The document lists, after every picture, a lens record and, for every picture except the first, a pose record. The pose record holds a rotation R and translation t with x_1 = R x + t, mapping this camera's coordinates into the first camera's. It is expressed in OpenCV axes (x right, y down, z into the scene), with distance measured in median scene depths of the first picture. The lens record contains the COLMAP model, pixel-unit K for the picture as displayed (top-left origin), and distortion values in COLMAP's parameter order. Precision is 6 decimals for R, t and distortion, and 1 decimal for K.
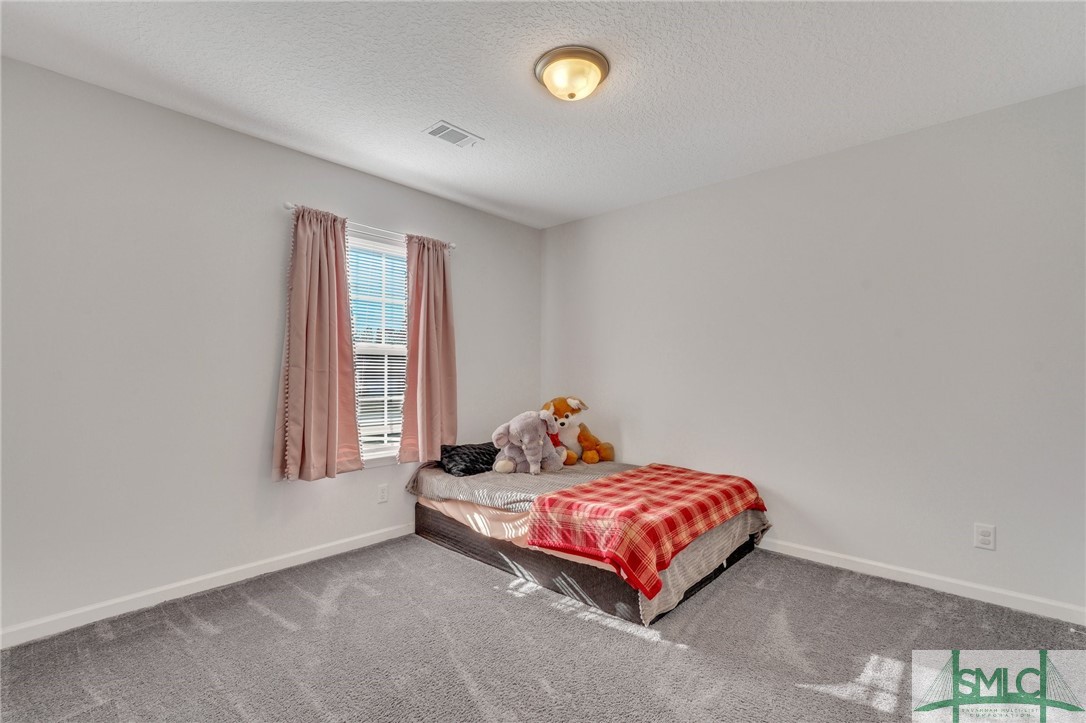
lens RADIAL K [[484.5, 0, 548.6], [0, 484.5, 373.4], [0, 0, 1]] dist [0.004579, 0.000120]
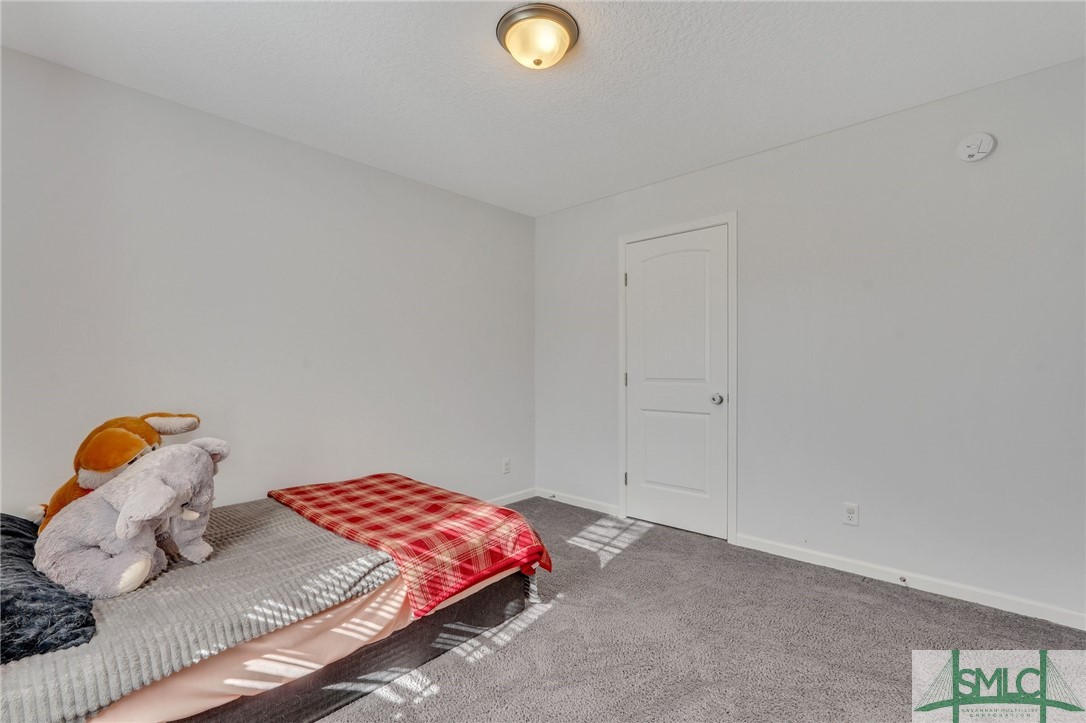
lens RADIAL K [[484.5, 0, 548.0], [0, 484.5, 363.5], [0, 0, 1]] dist [0.004579, 0.000120]
pose [[0.029818, -0.003468, 0.999549, -0.724100], [0.012367, 0.999919, 0.003101, -0.008852], [-0.999479, 0.012269, 0.029858, 0.785619]]
